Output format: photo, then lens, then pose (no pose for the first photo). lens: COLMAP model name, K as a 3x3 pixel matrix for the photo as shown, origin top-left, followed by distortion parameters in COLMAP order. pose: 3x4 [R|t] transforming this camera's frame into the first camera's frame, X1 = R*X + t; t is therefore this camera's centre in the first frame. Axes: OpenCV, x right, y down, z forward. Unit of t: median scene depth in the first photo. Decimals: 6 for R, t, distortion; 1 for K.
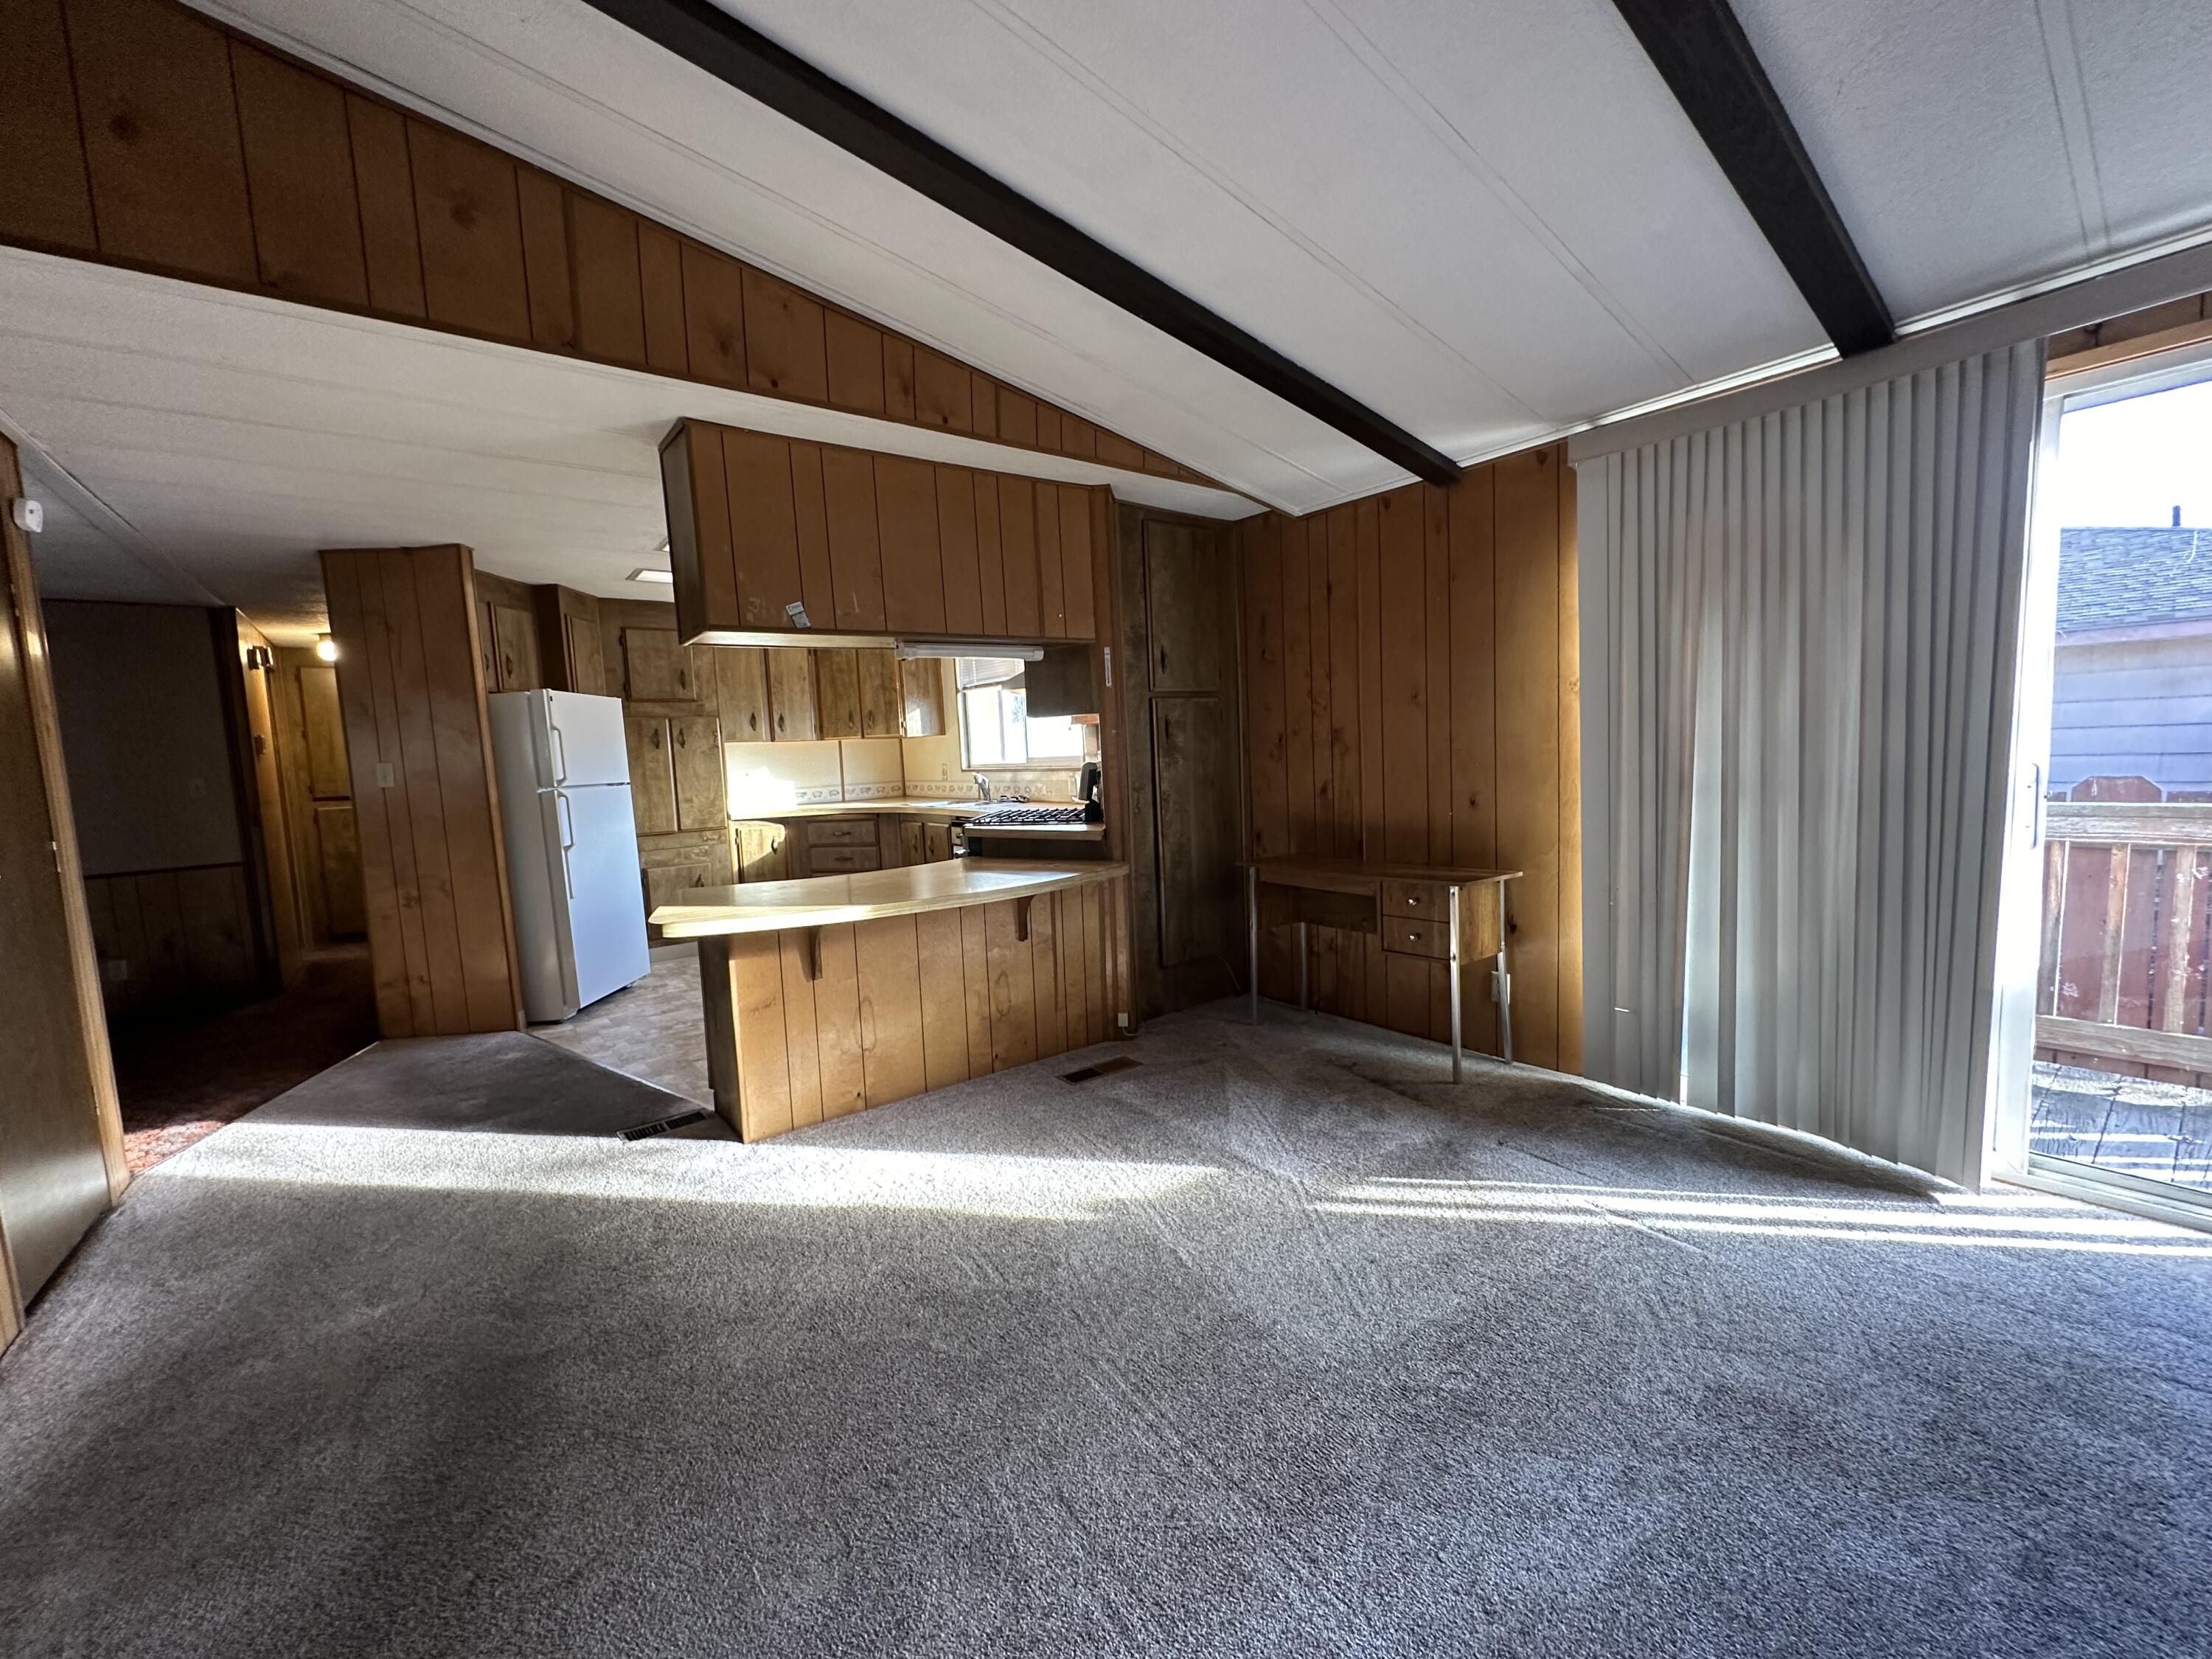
lens RADIAL K [[881.7, 0, 1105.0], [0, 881.7, 828.8], [0, 0, 1]] dist [-0.002893, 0.001289]
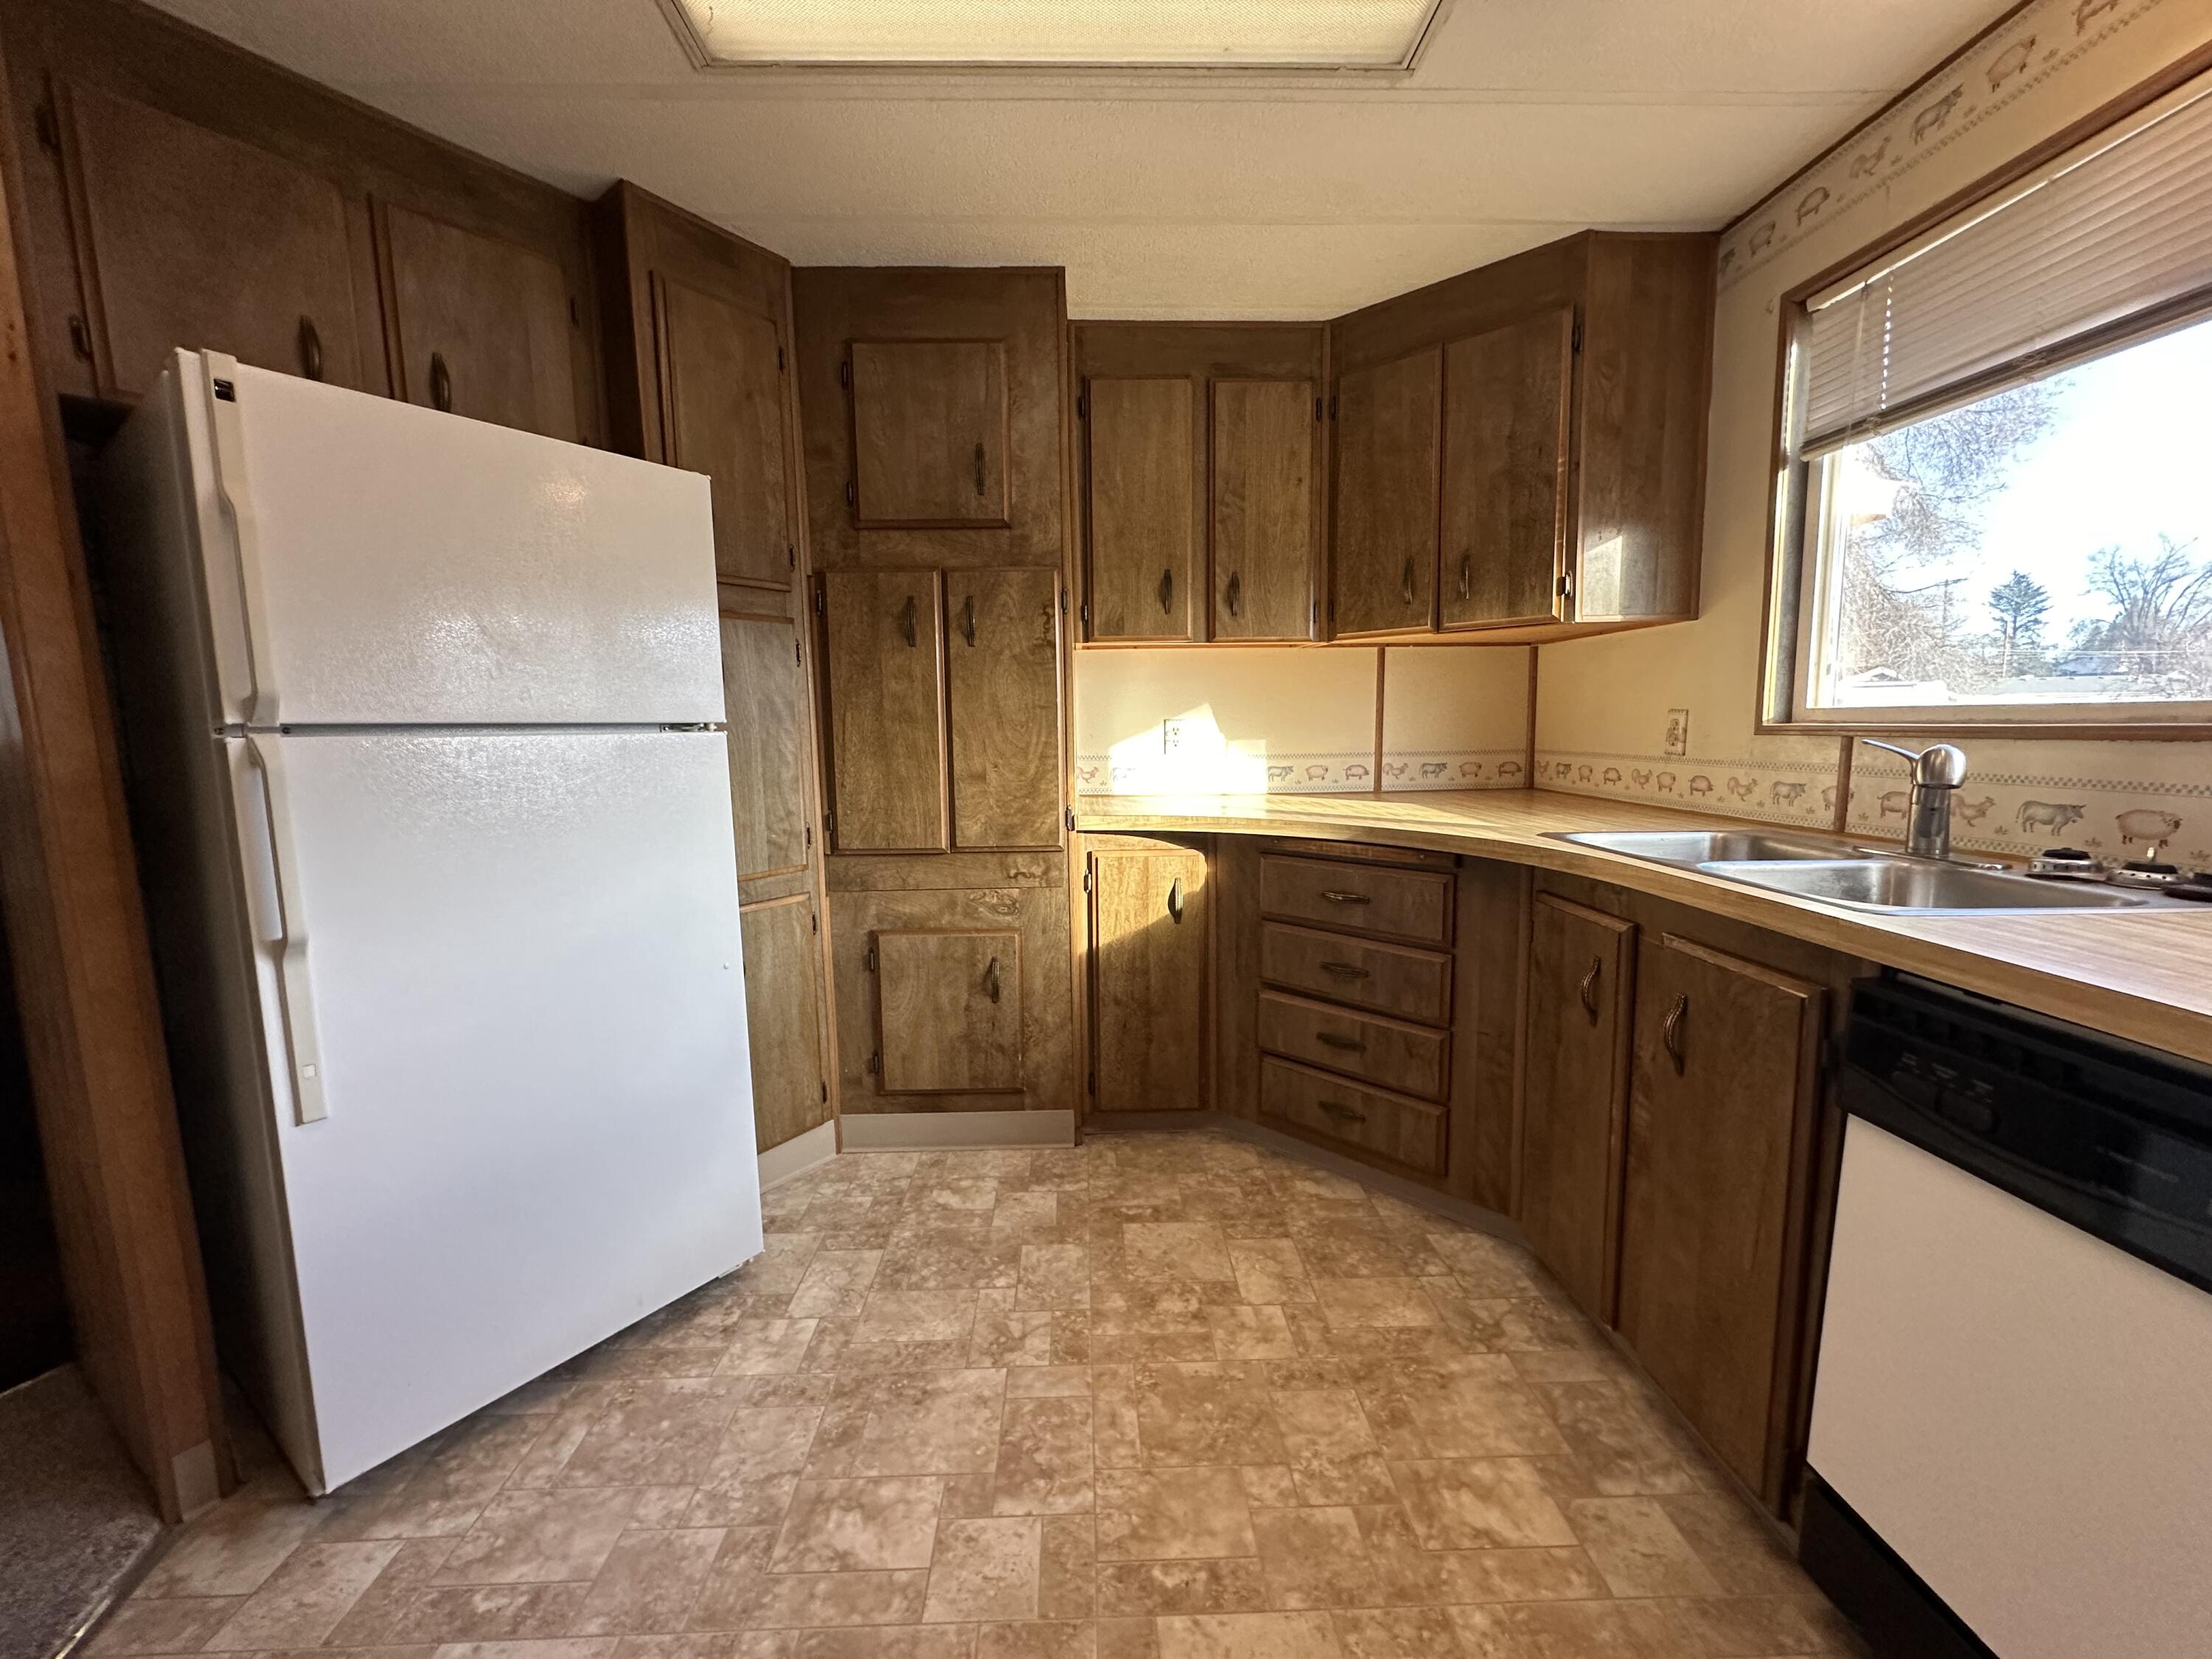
lens RADIAL K [[881.7, 0, 1106.0], [0, 881.7, 825.2], [0, 0, 1]] dist [-0.002893, 0.001289]
pose [[0.803666, 0.102785, -0.586137, -0.268821], [-0.073781, 0.994581, 0.073247, -0.064559], [0.590490, -0.015620, 0.806894, 1.030077]]
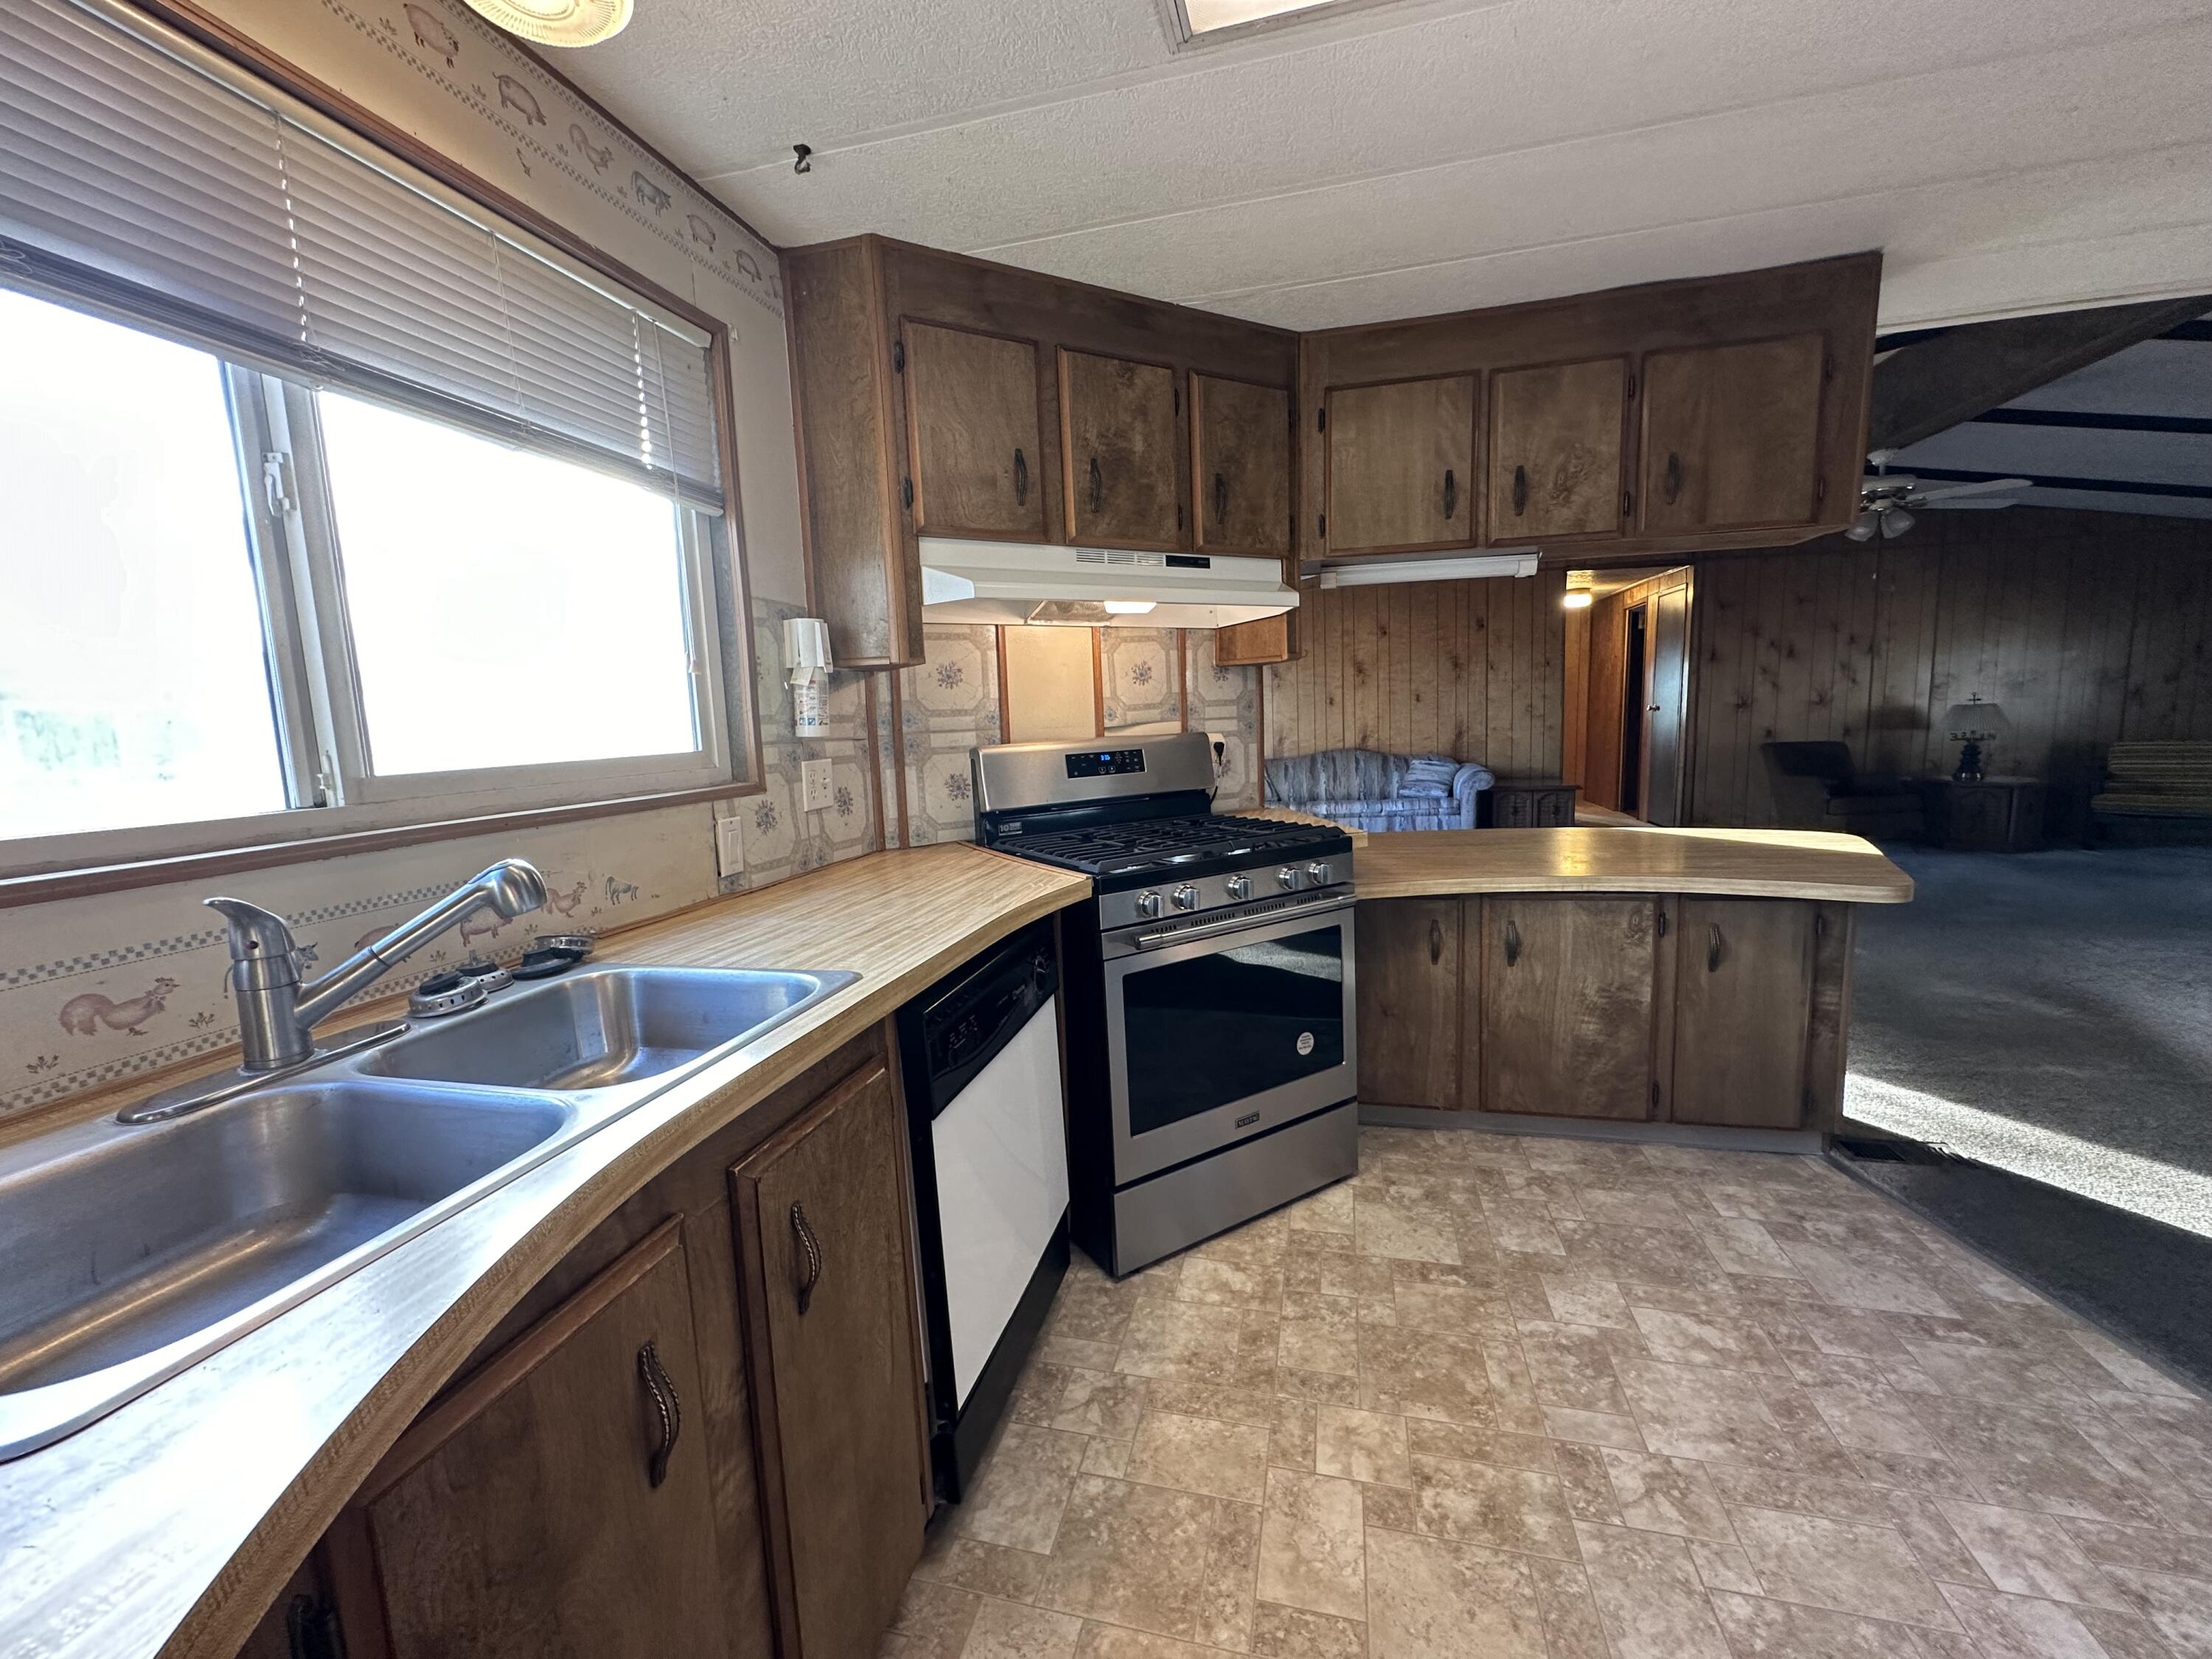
lens RADIAL K [[881.7, 0, 1107.5], [0, 881.7, 830.4], [0, 0, 1]] dist [-0.002893, 0.001289]
pose [[-0.602274, -0.033714, 0.797577, -0.513124], [0.138752, 0.979479, 0.146179, -0.100875], [-0.786138, 0.198705, -0.585237, 1.423227]]
